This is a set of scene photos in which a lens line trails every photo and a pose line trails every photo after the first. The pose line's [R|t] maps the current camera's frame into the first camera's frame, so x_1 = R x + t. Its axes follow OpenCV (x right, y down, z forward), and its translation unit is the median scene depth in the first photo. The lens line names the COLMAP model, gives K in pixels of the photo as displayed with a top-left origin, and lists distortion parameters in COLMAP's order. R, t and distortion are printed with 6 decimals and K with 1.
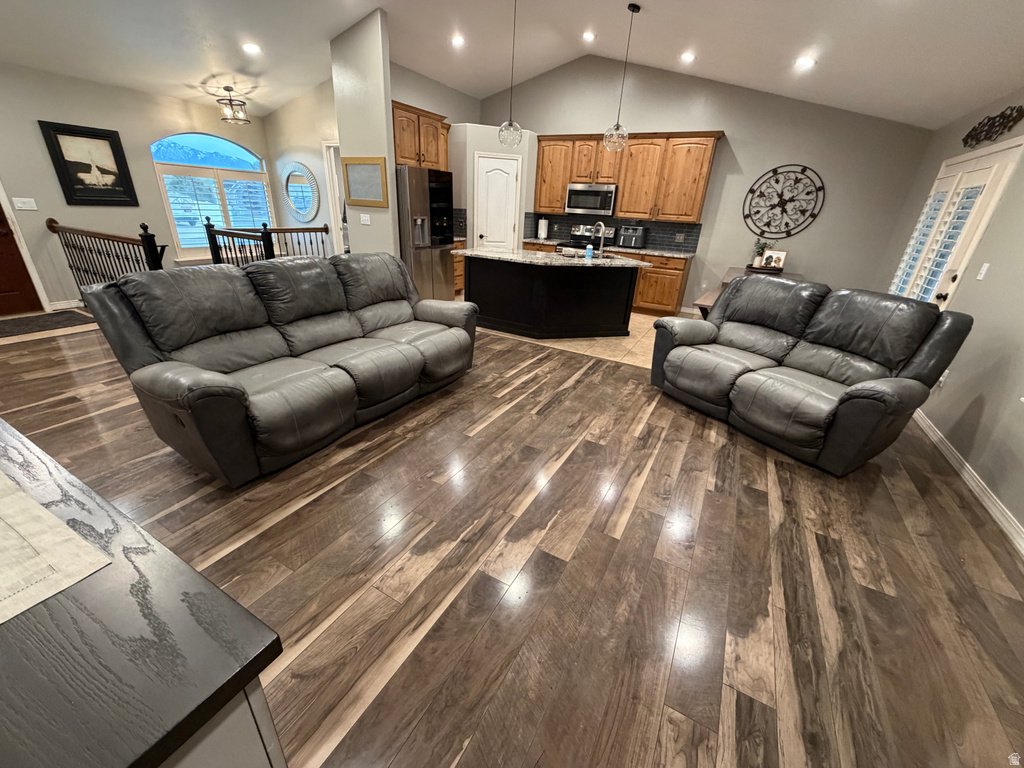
lens RADIAL K [[405.0, 0, 511.3], [0, 405.0, 386.3], [0, 0, 1]] dist [-0.000230, -0.000079]
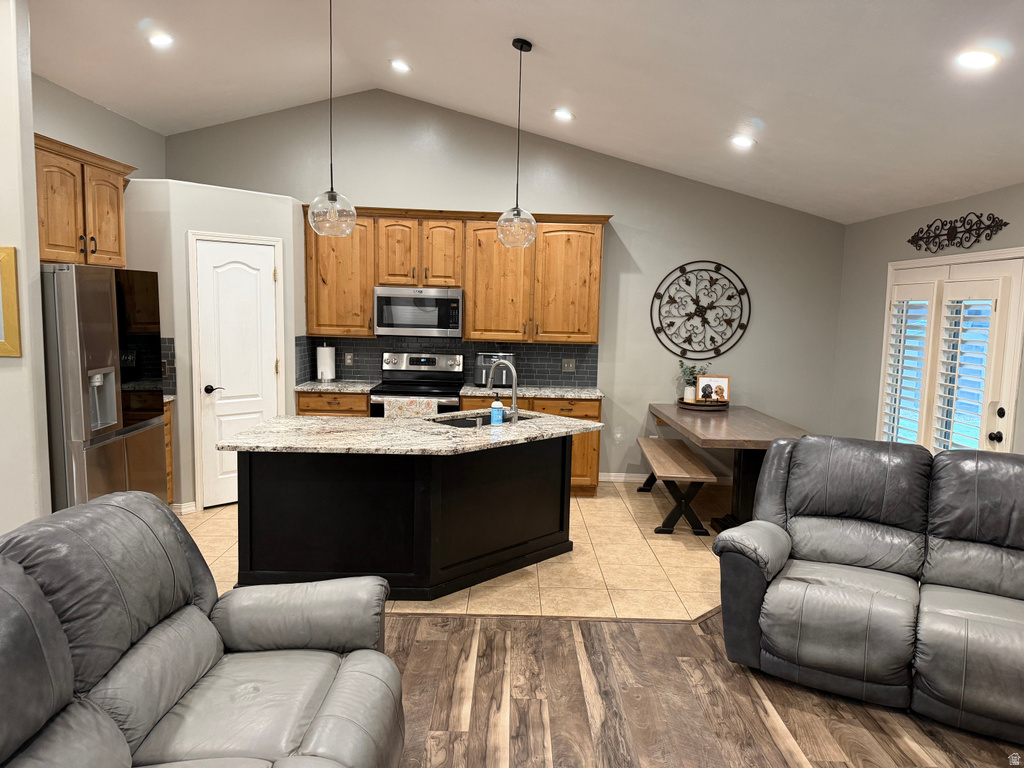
lens RADIAL K [[709.6, 0, 512.0], [0, 709.6, 384.0], [0, 0, 1]] dist [0.079173, -0.105390]
pose [[0.869794, -0.082620, 0.486449, -0.212936], [0.217975, 0.948803, -0.228603, -0.129471], [-0.442658, 0.304871, 0.843272, 0.159246]]
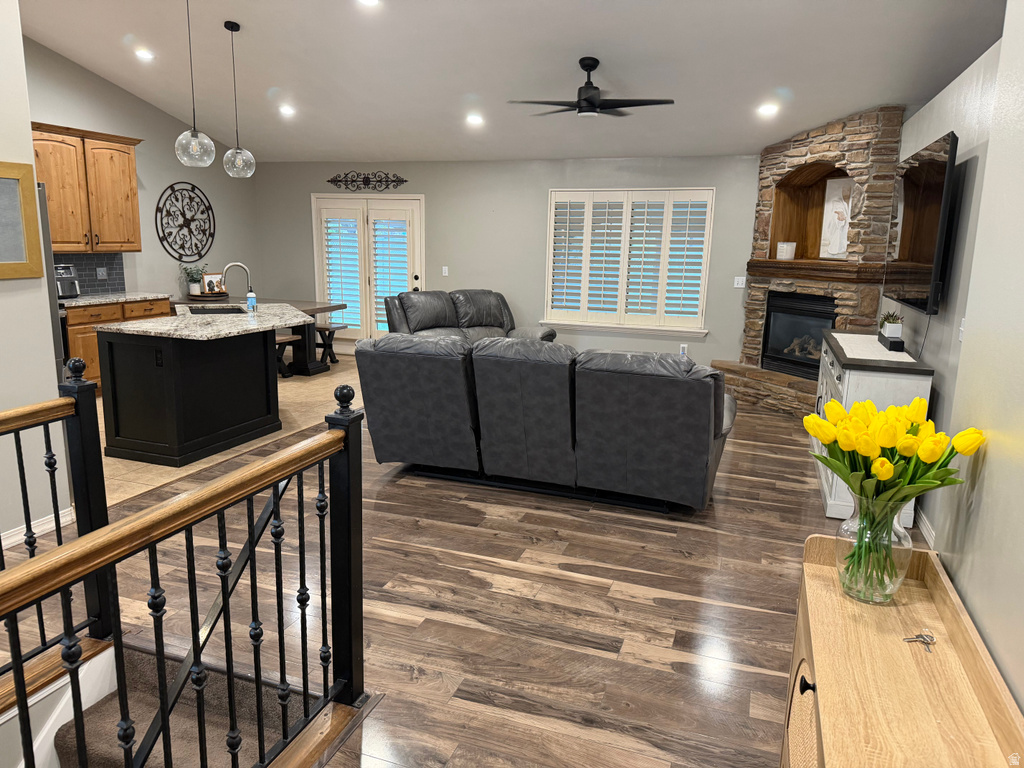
lens RADIAL K [[709.6, 0, 512.0], [0, 709.6, 384.0], [0, 0, 1]] dist [0.079173, -0.105390]
pose [[-0.171170, -0.253571, 0.952052, -1.015752], [0.371791, 0.878246, 0.300758, -0.359026], [-0.912399, 0.405445, -0.056054, 0.600564]]
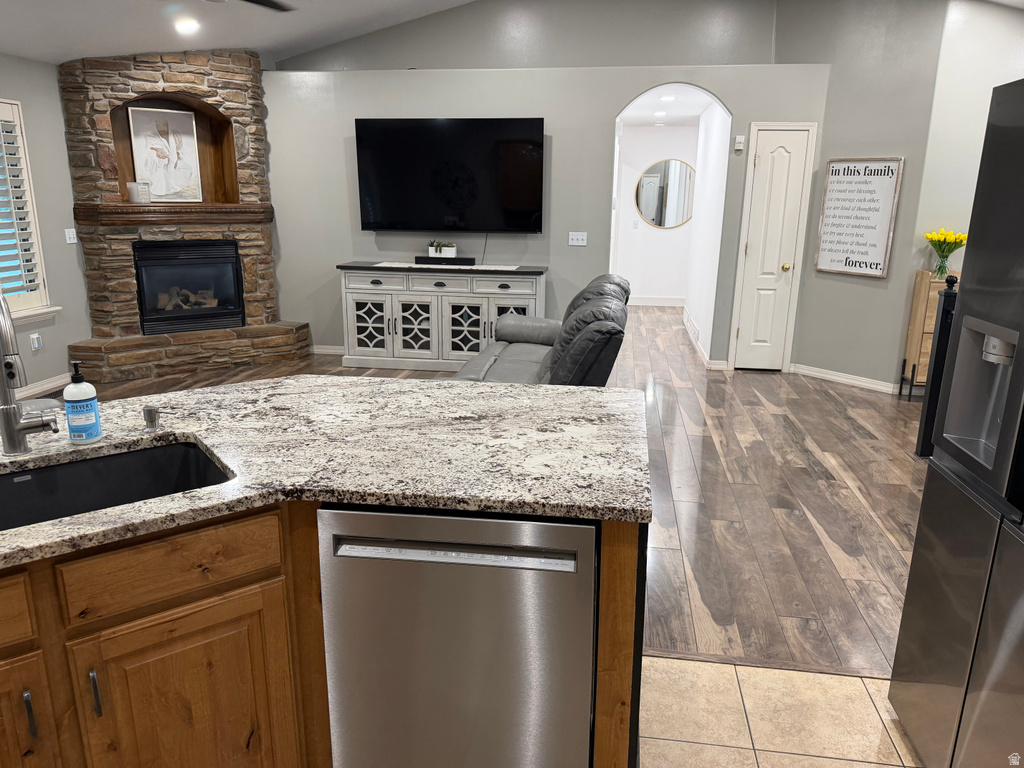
lens RADIAL K [[709.6, 0, 512.0], [0, 709.6, 384.0], [0, 0, 1]] dist [0.079173, -0.105390]
pose [[-0.933280, 0.030185, -0.357879, 0.094559], [-0.199291, 0.785450, 0.585962, -0.529725], [0.298784, 0.618188, -0.727029, 1.144392]]
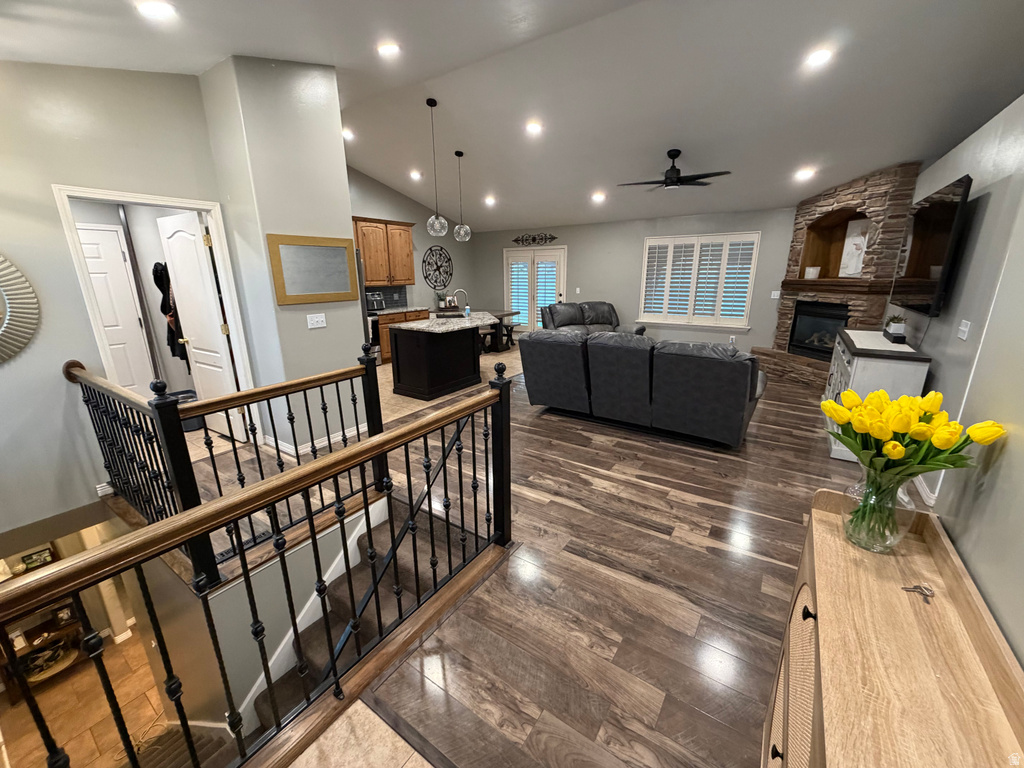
lens RADIAL K [[405.0, 0, 511.3], [0, 405.0, 386.3], [0, 0, 1]] dist [-0.000230, -0.000079]
pose [[0.086387, -0.324054, 0.942086, -0.979051], [0.419104, 0.869698, 0.260723, -0.347584], [-0.903819, 0.372309, 0.210943, 0.583542]]
